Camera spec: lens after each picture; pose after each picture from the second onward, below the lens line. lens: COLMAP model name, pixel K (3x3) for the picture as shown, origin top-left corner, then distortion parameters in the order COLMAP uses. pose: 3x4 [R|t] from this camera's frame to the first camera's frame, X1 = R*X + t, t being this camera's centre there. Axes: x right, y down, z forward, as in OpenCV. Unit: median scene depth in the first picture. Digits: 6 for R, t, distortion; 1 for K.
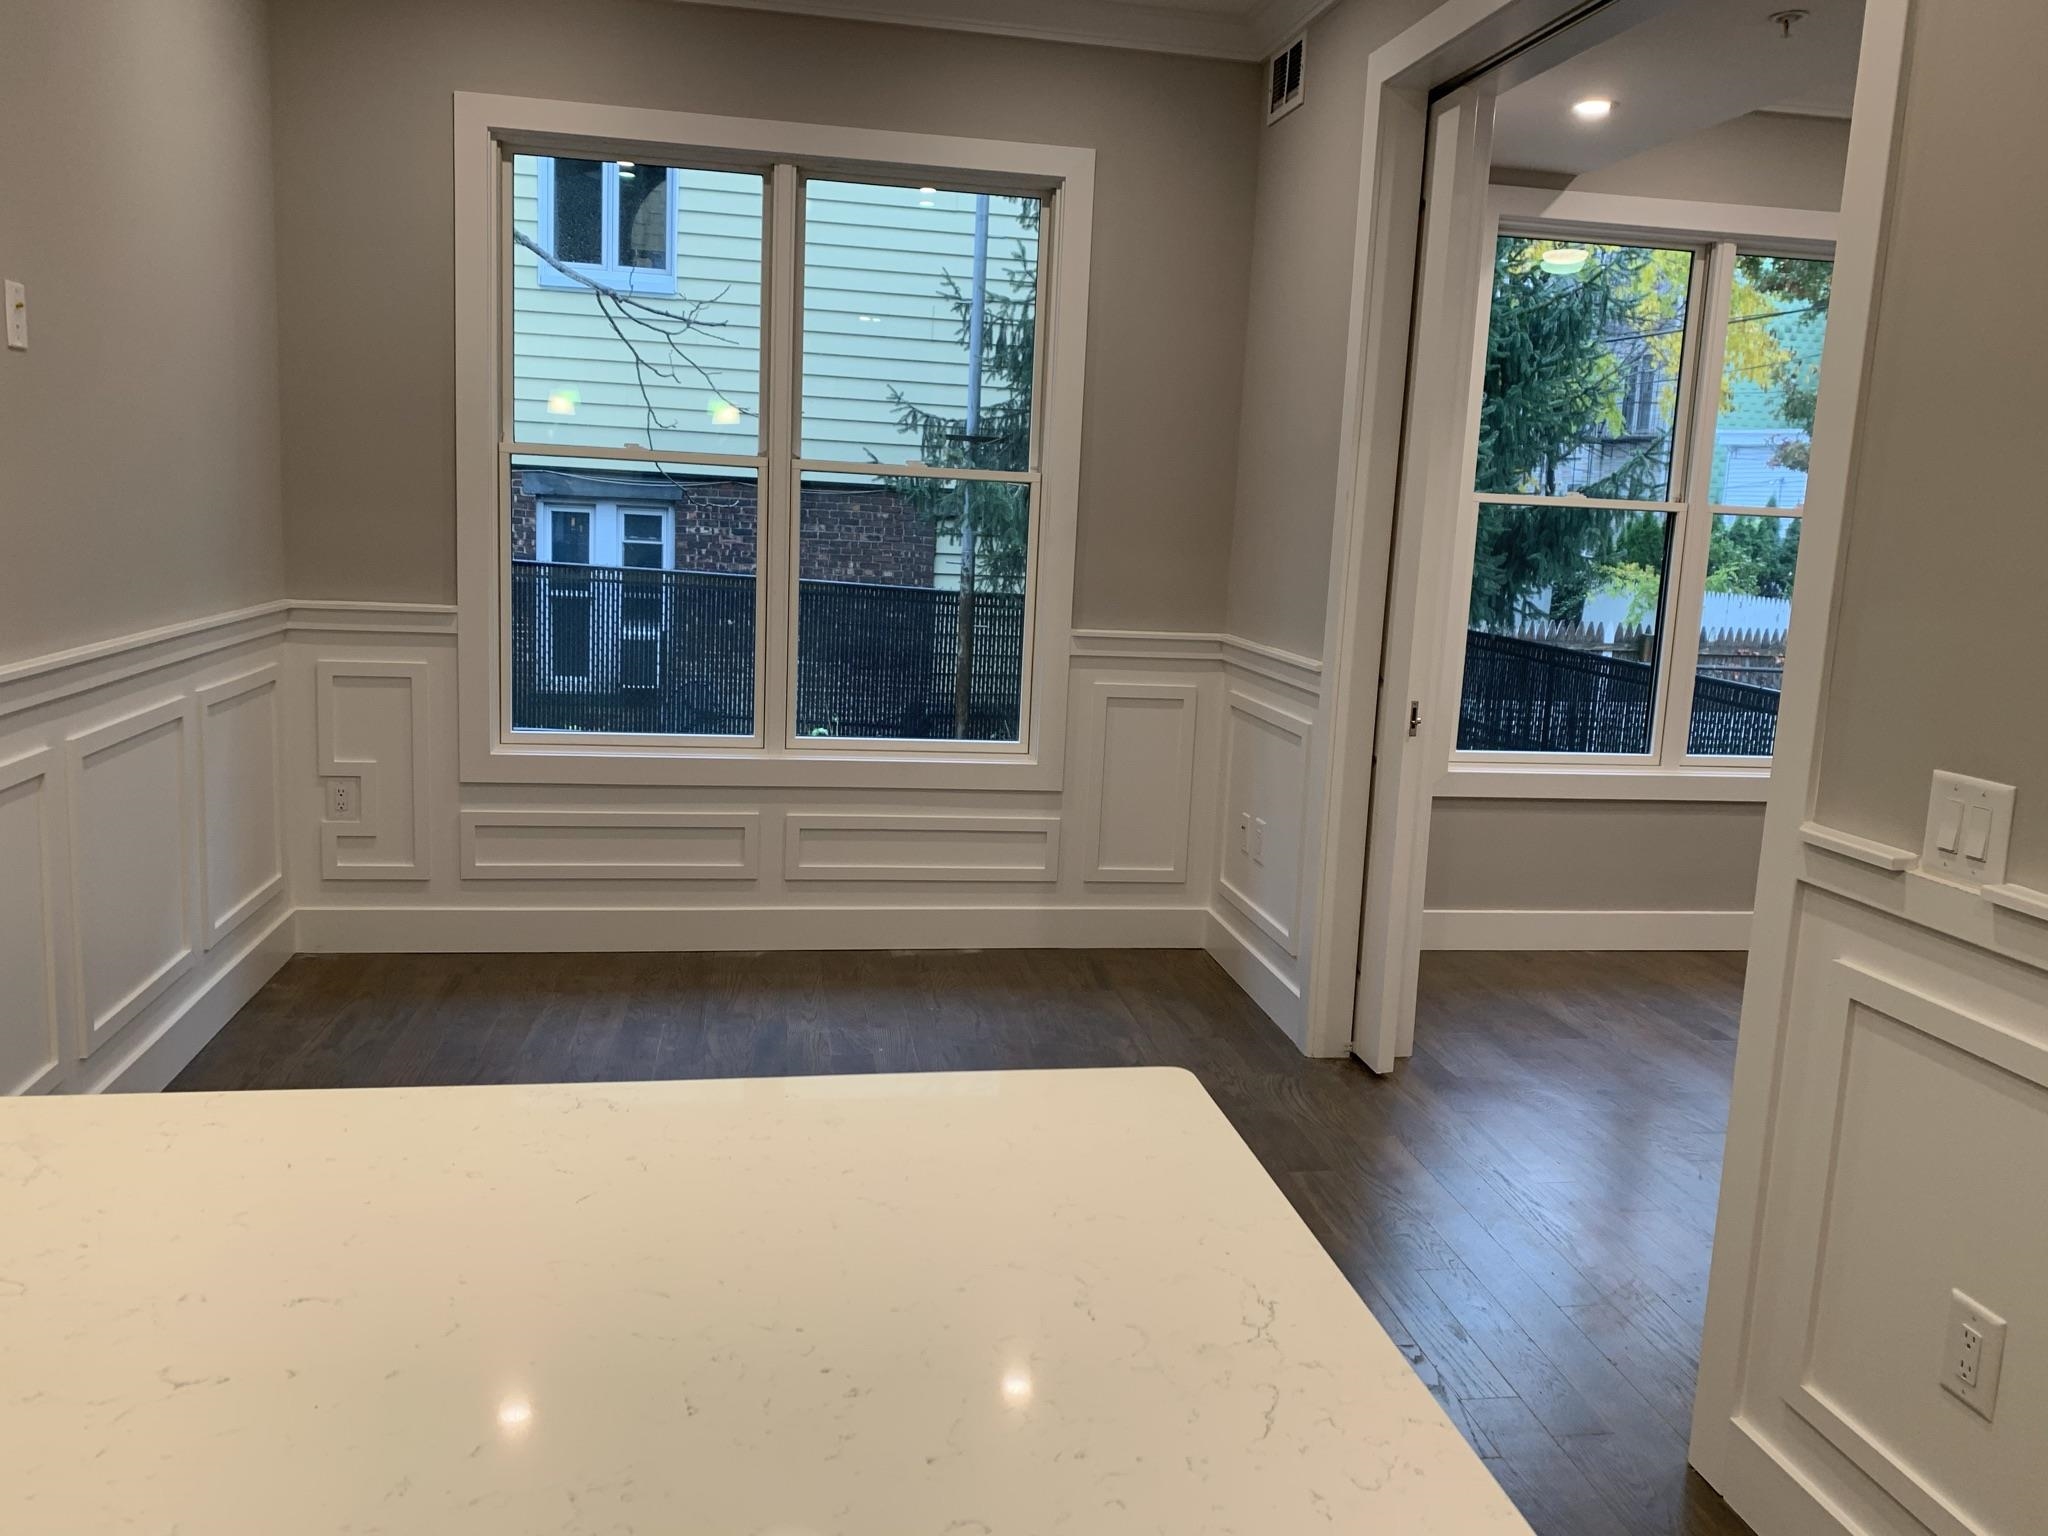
lens RADIAL K [[1557.7, 0, 1032.9], [0, 1557.7, 754.7], [0, 0, 1]] dist [0.007128, -0.001816]
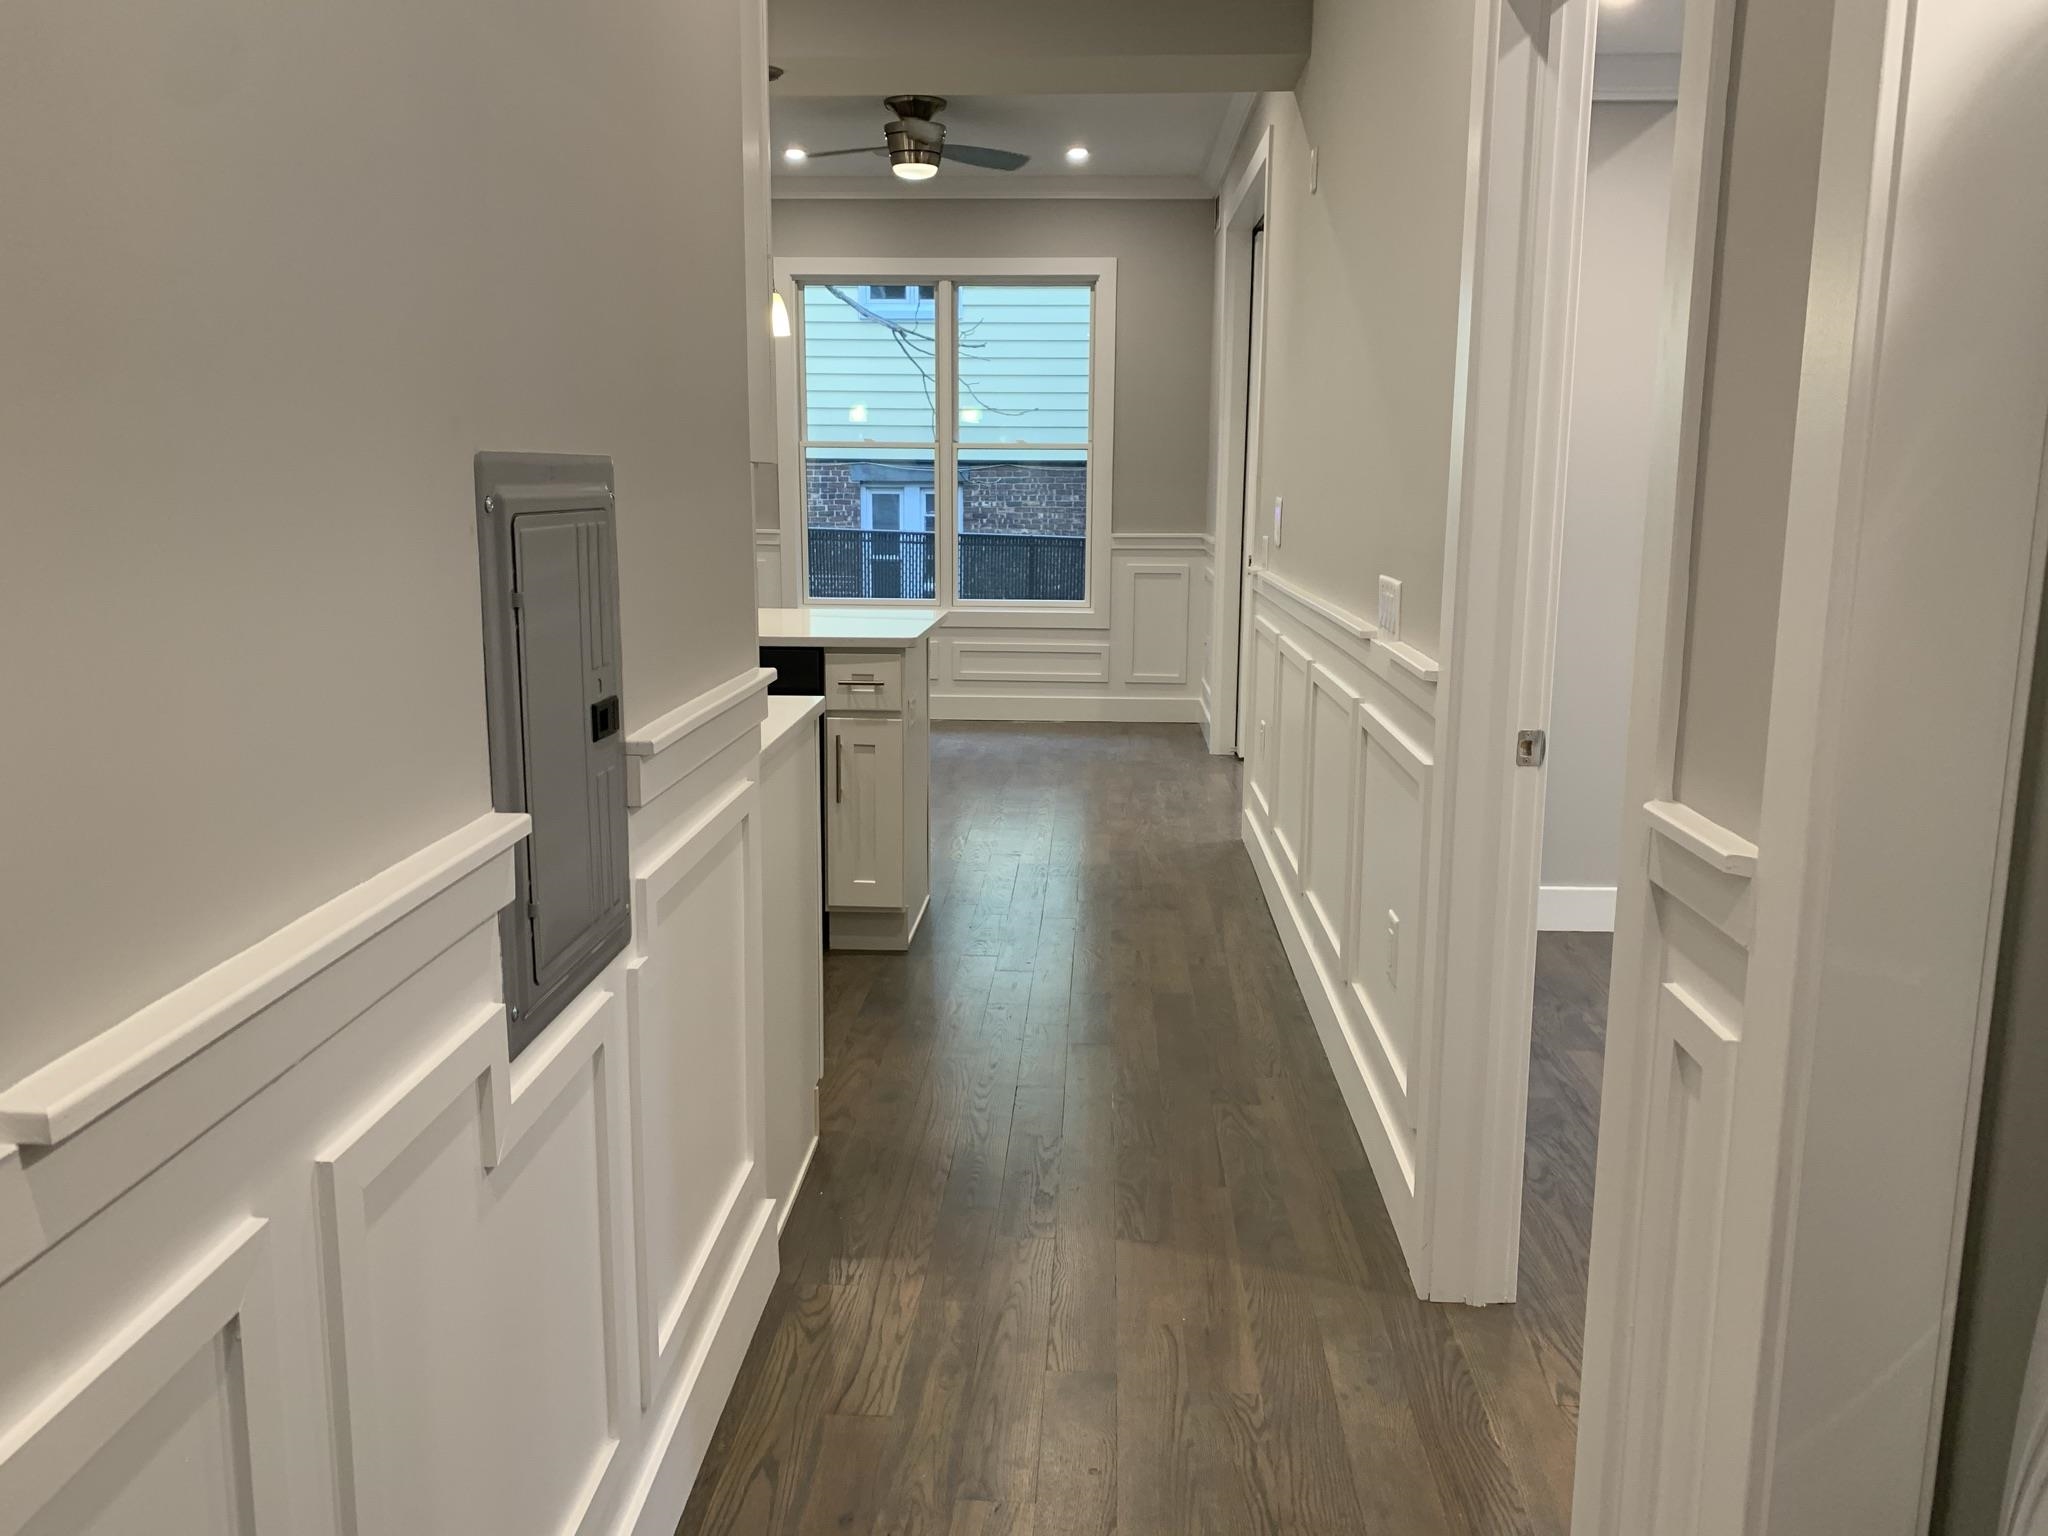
lens RADIAL K [[1557.7, 0, 1023.5], [0, 1557.7, 776.6], [0, 0, 1]] dist [0.007128, -0.001816]
pose [[0.973603, -0.000161, -0.228247, 0.117258], [0.005409, 0.999735, 0.022366, 0.054205], [0.228183, -0.023010, 0.973346, -0.258666]]
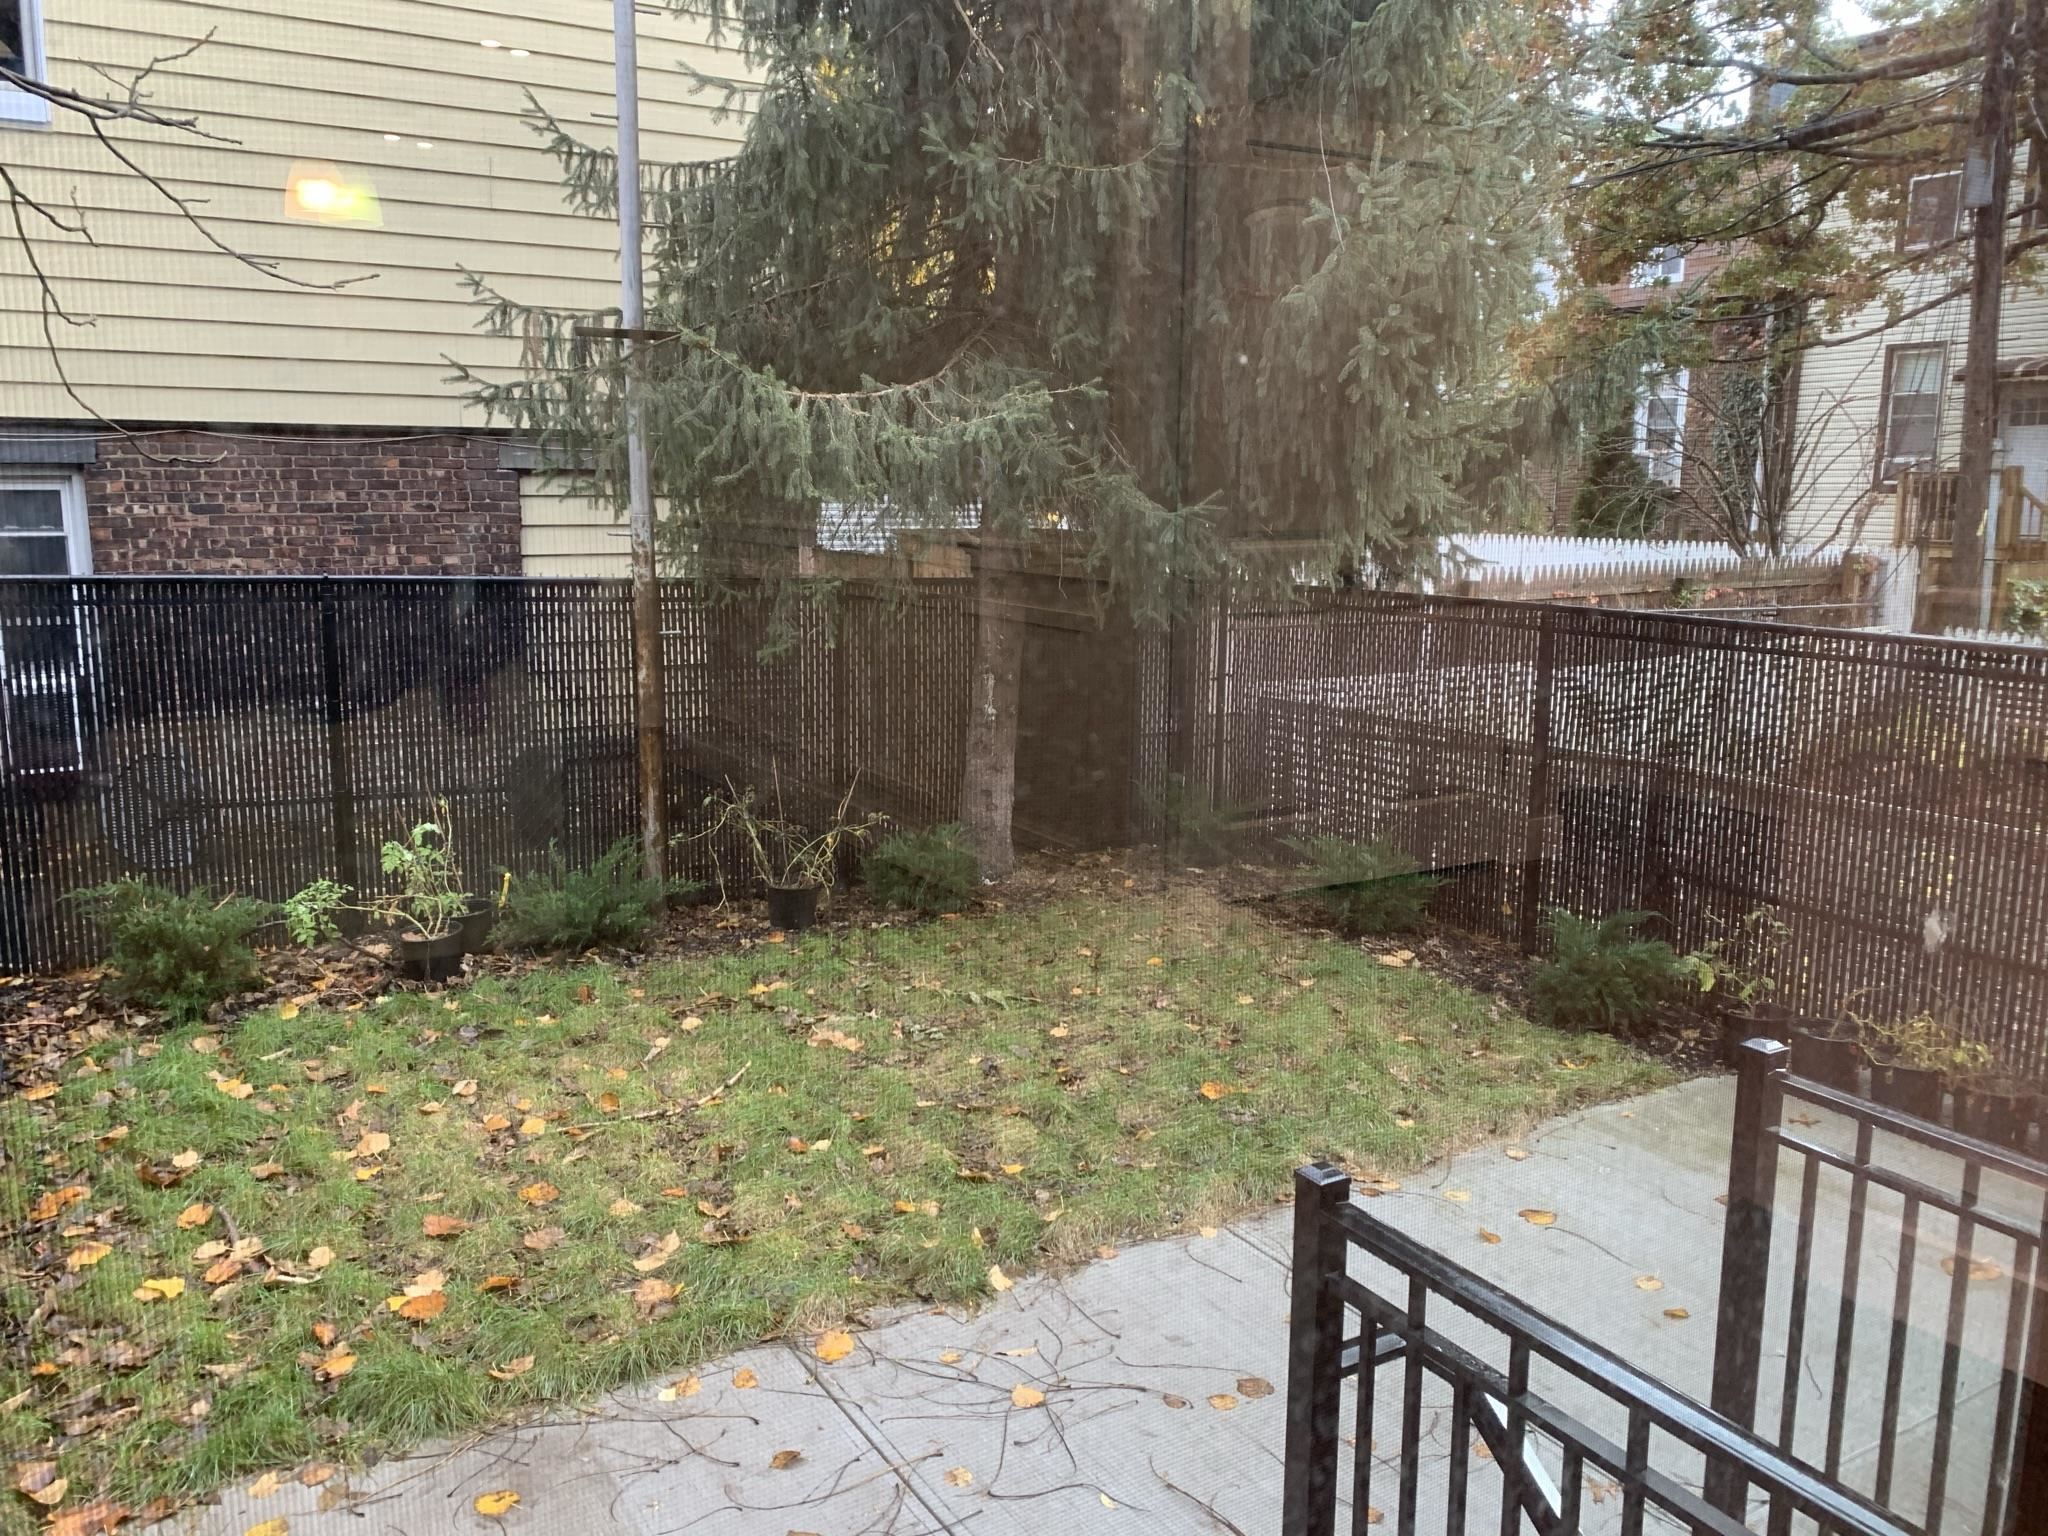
lens RADIAL K [[1557.7, 0, 1020.9], [0, 1557.7, 762.0], [0, 0, 1]] dist [0.007128, -0.001816]
pose [[0.937553, -0.107368, 0.330858, -0.099668], [0.097626, 0.994161, 0.045975, -0.037684], [-0.333863, -0.010804, 0.942560, 0.292398]]
